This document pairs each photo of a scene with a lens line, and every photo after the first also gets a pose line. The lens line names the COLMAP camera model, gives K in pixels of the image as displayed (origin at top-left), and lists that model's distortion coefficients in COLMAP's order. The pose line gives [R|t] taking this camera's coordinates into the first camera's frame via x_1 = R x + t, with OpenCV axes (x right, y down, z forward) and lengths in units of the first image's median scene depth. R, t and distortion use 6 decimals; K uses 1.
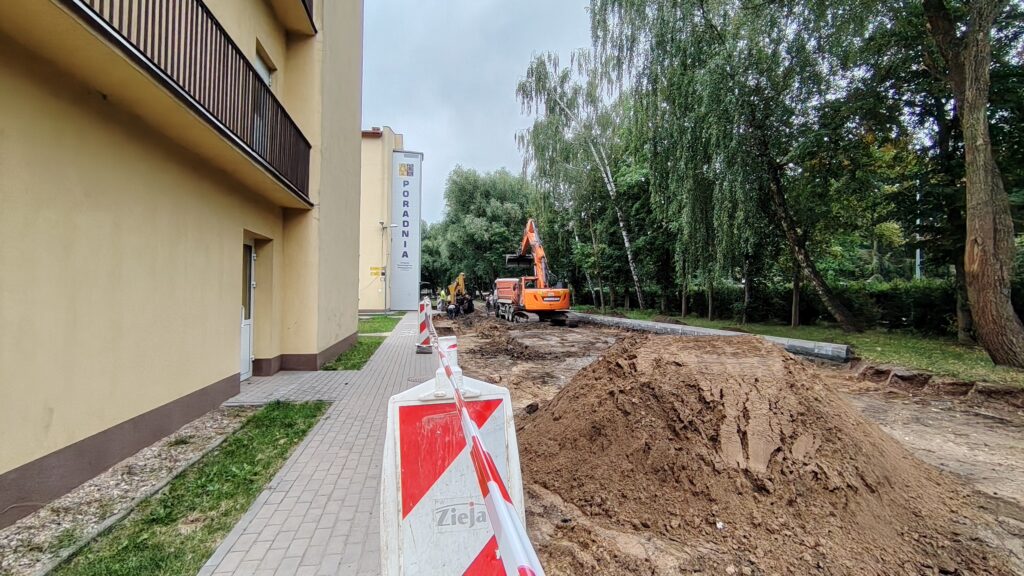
lens RADIAL K [[478.6, 0, 512.0], [0, 478.6, 288.0], [0, 0, 1]] dist [0.000109, 0.000072]
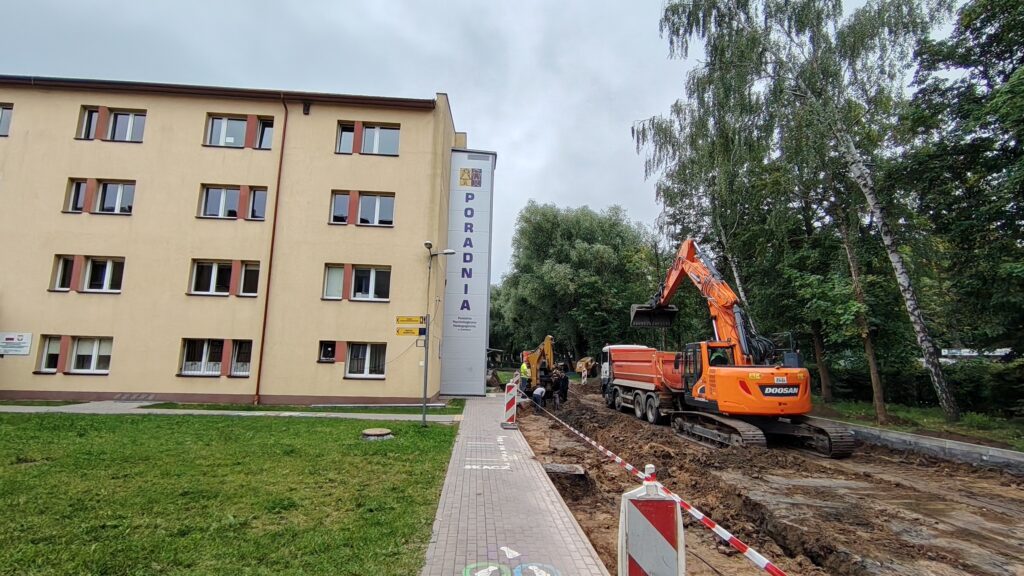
lens RADIAL K [[478.6, 0, 512.0], [0, 478.6, 288.0], [0, 0, 1]] dist [0.000109, 0.000072]
pose [[0.993739, -0.004011, -0.111651, -0.091437], [-0.011499, 0.990376, -0.137925, -0.006118], [0.111129, 0.138346, 0.984129, 0.380202]]
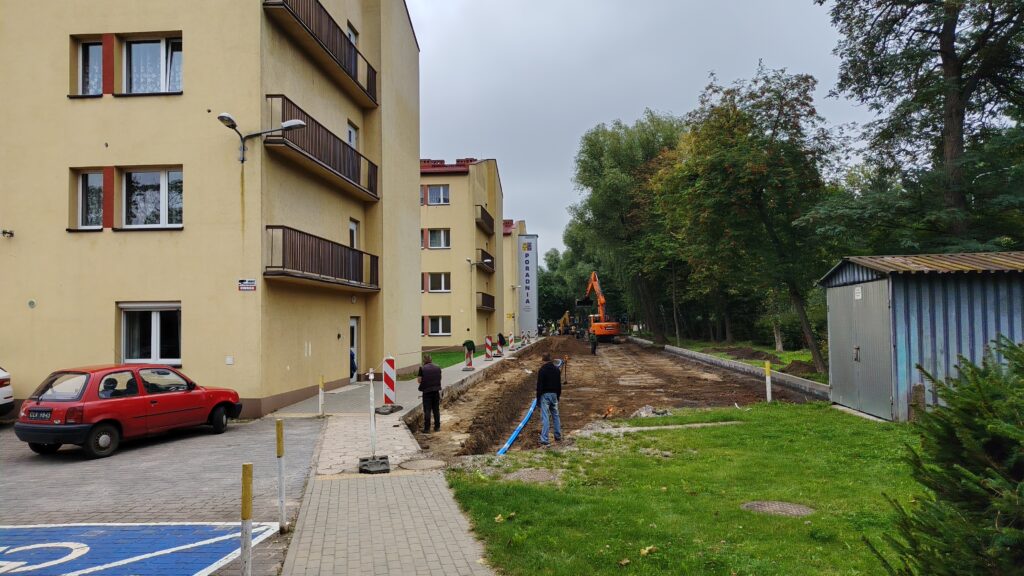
lens RADIAL K [[730.1, 0, 512.0], [0, 730.1, 288.0], [0, 0, 1]] dist [0.001367, -0.000055]
pose [[0.962674, -0.036897, -0.268135, 0.361624], [0.027732, 0.998897, -0.037890, -0.025029], [0.269238, 0.029040, 0.962636, -1.284017]]
